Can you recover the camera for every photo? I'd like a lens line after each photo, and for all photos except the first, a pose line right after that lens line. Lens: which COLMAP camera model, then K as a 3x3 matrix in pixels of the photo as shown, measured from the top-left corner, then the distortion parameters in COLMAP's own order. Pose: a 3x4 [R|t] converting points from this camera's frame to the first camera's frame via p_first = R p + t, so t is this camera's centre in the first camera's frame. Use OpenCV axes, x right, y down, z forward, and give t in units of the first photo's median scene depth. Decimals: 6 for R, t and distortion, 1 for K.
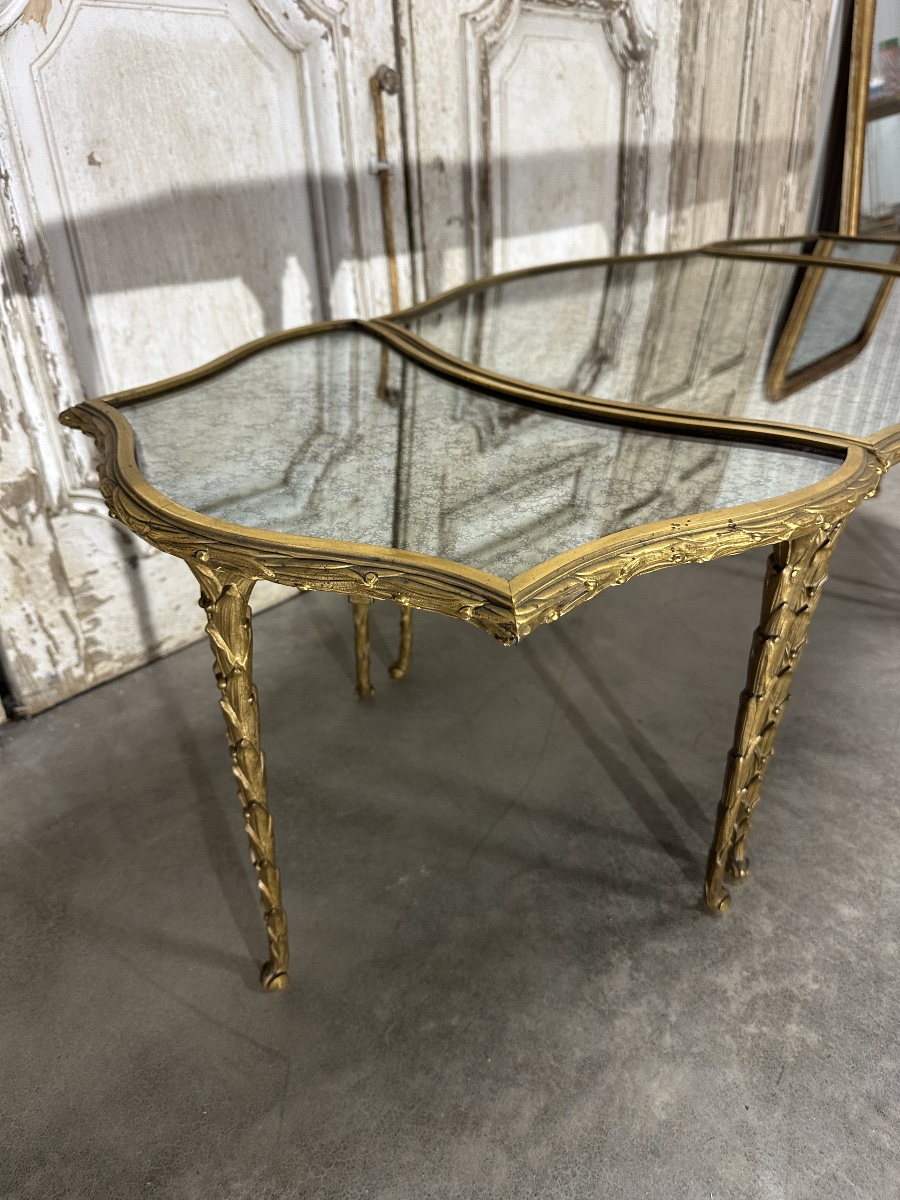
lens RADIAL K [[871.0, 0, 454.9], [0, 871.0, 598.5], [0, 0, 1]] dist [-0.017267, 0.001697]
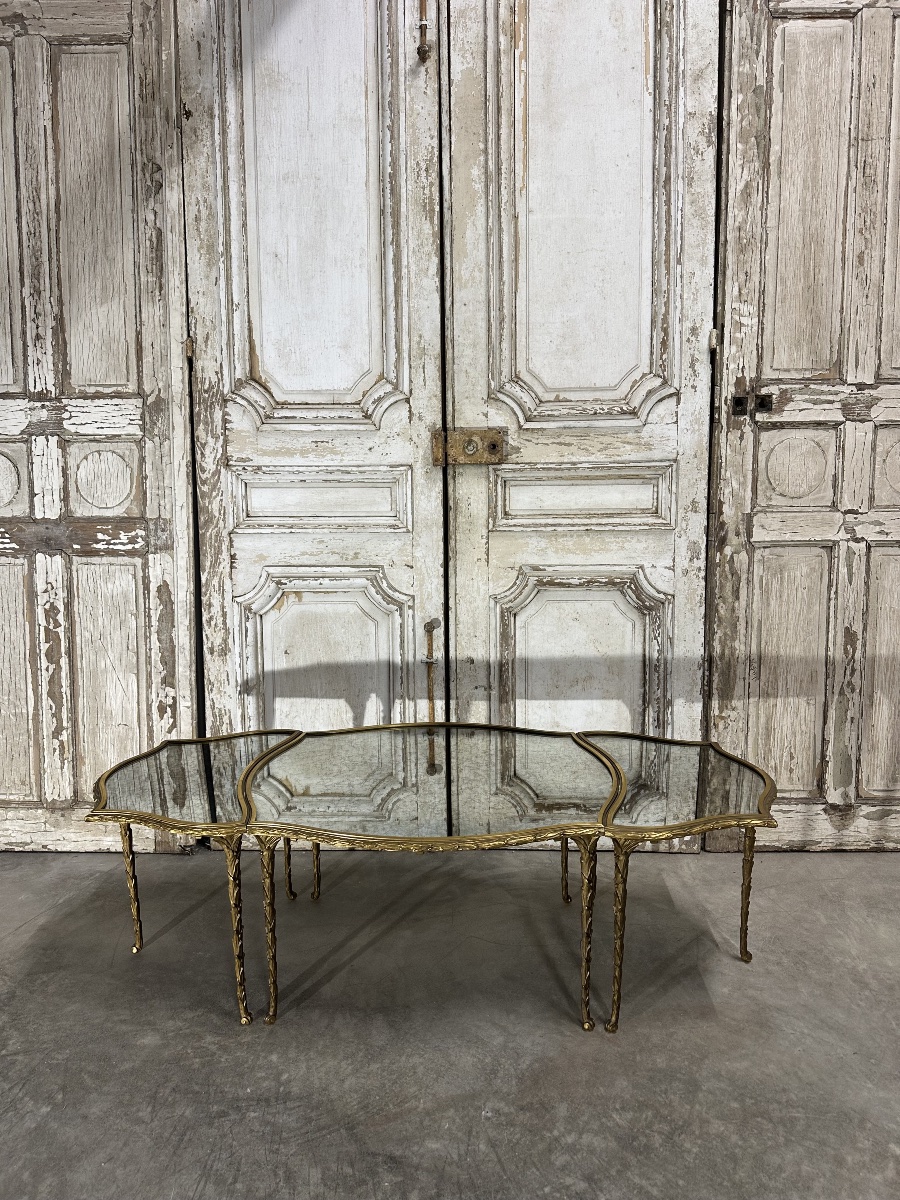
lens RADIAL K [[835.4, 0, 452.8], [0, 835.4, 595.7], [0, 0, 1]] dist [0.148463, -0.257361]
pose [[0.636133, 0.116864, -0.762678, 1.535043], [-0.370276, 0.913443, -0.168874, -0.331036], [0.676927, 0.389827, 0.624343, -0.299770]]
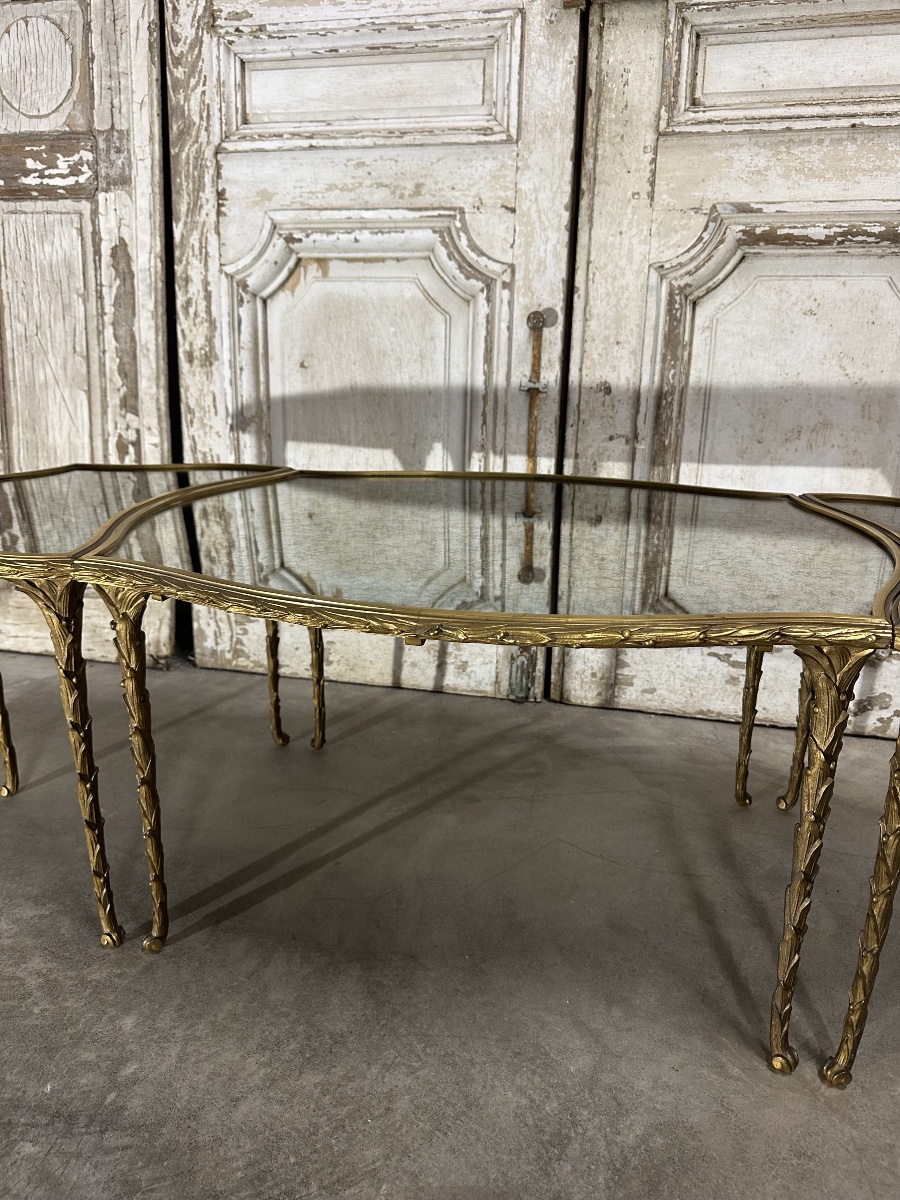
lens RADIAL K [[851.2, 0, 455.3], [0, 851.2, 600.6], [0, 0, 1]] dist [0.034144, -0.062099]
pose [[0.477715, 0.258469, -0.839632, 0.981942], [-0.445921, 0.894808, 0.021744, -0.211009], [0.756930, 0.364023, 0.542720, 0.390919]]
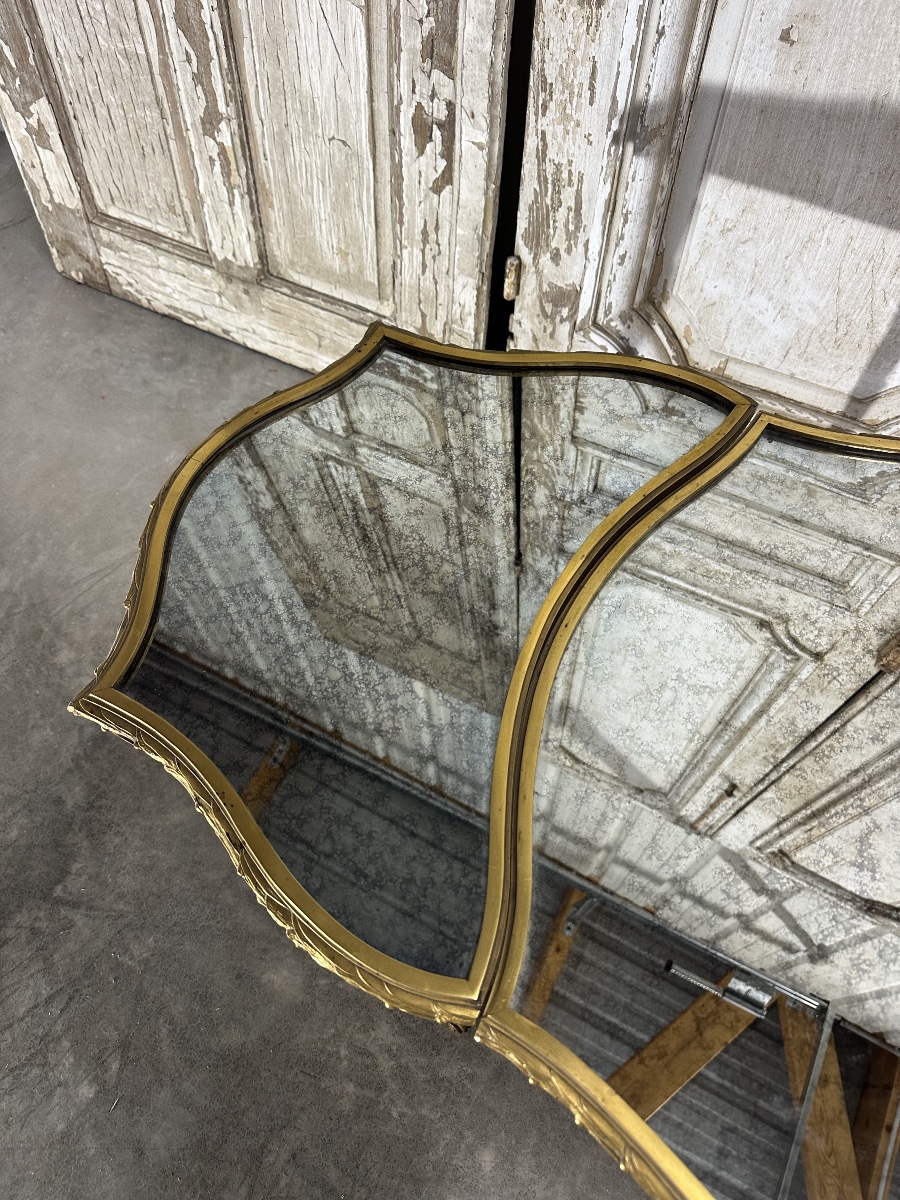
lens RADIAL K [[867.6, 0, 451.5], [0, 867.6, 607.2], [0, 0, 1]] dist [0.001682, -0.003959]
pose [[0.239752, 0.825614, -0.510764, 0.304059], [-0.470028, 0.559050, 0.683035, -0.491339], [0.849466, 0.076315, 0.522095, 0.265589]]
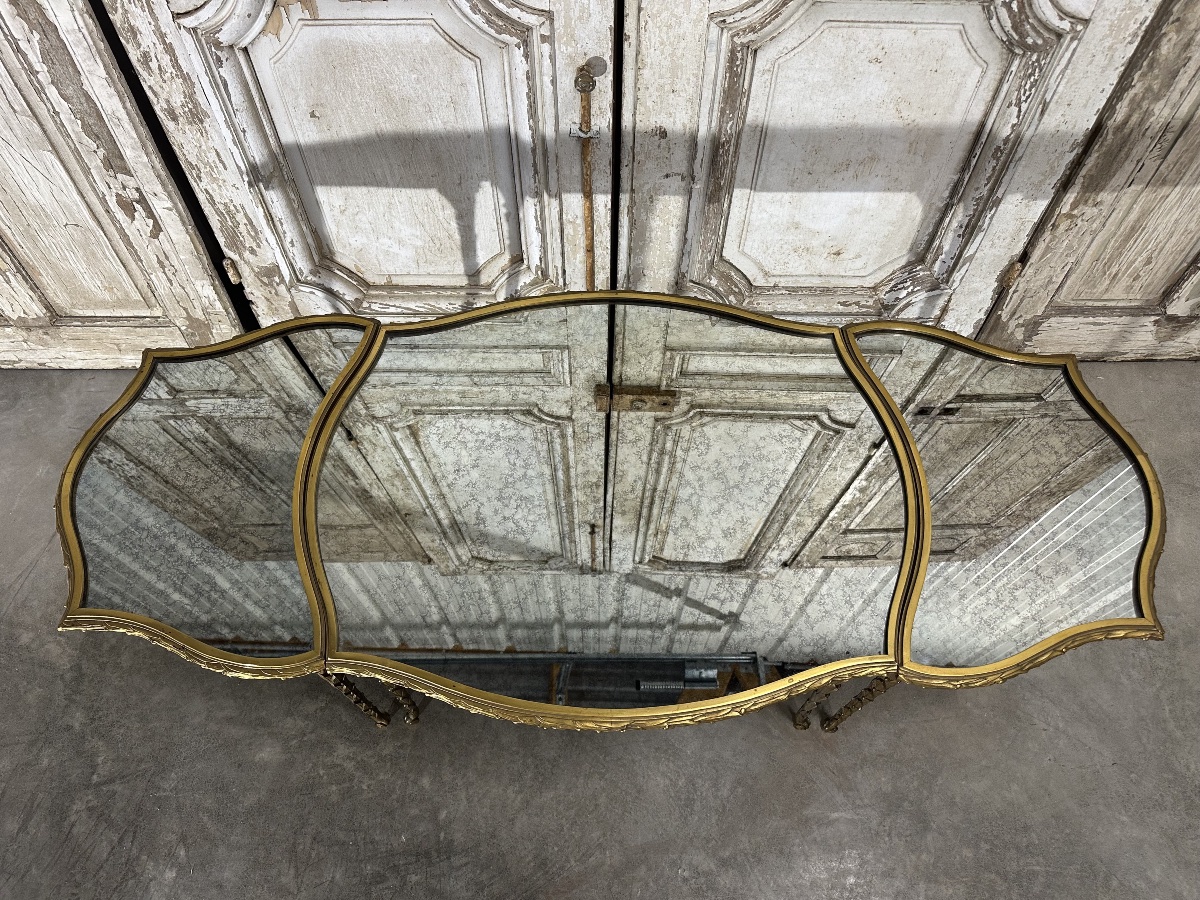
lens RADIAL K [[849.4, 0, 595.7], [0, 849.4, 454.7], [0, 0, 1]] dist [0.011624, -0.014125]
pose [[0.660947, 0.646280, -0.381406, 0.644022], [-0.367970, 0.722065, 0.585850, -0.881233], [0.654023, -0.246870, 0.715059, 0.115794]]
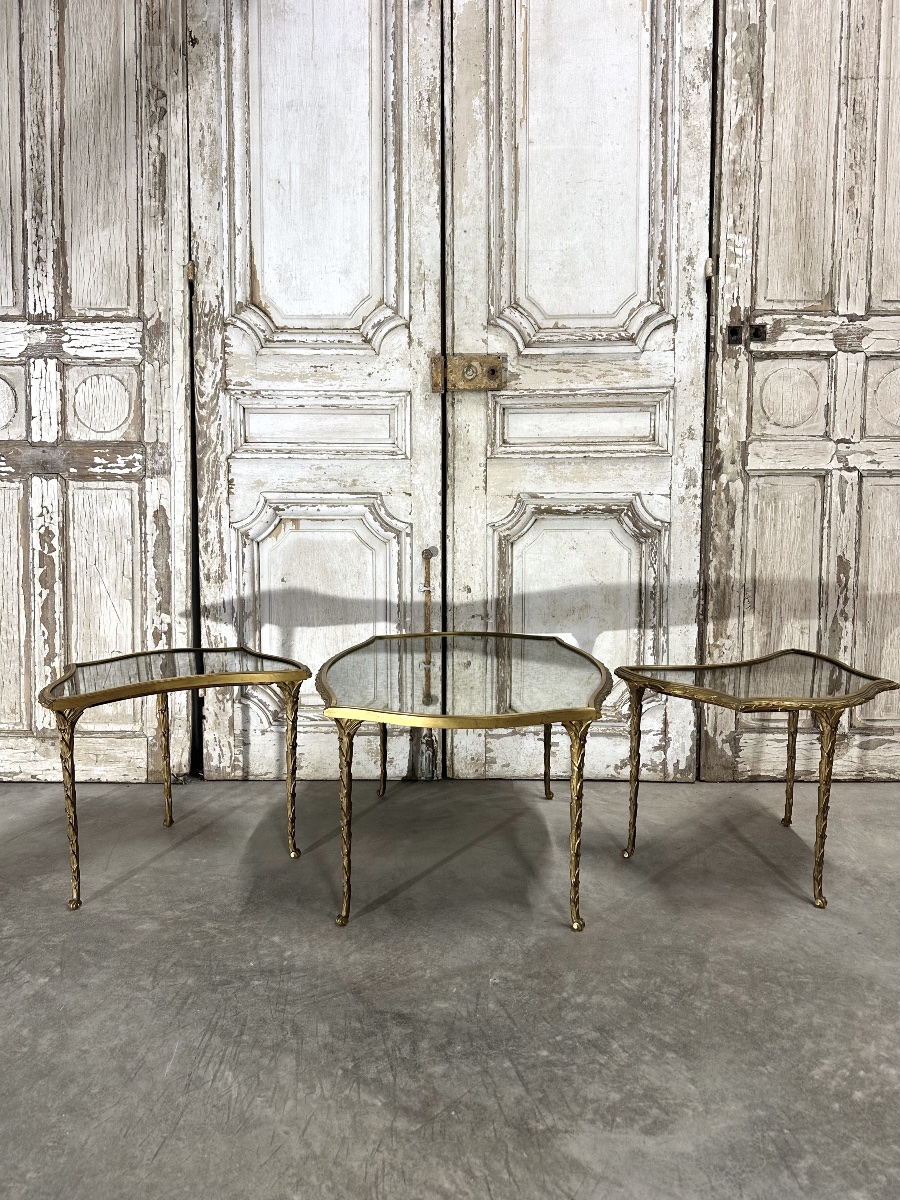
lens RADIAL K [[842.2, 0, 446.3], [0, 842.2, 604.8], [0, 0, 1]] dist [0.127055, -0.188834]
pose [[0.651167, 0.097397, -0.752659, 1.543702], [-0.372845, 0.904857, -0.205477, -0.062789], [0.661036, 0.414425, 0.625527, -0.238854]]
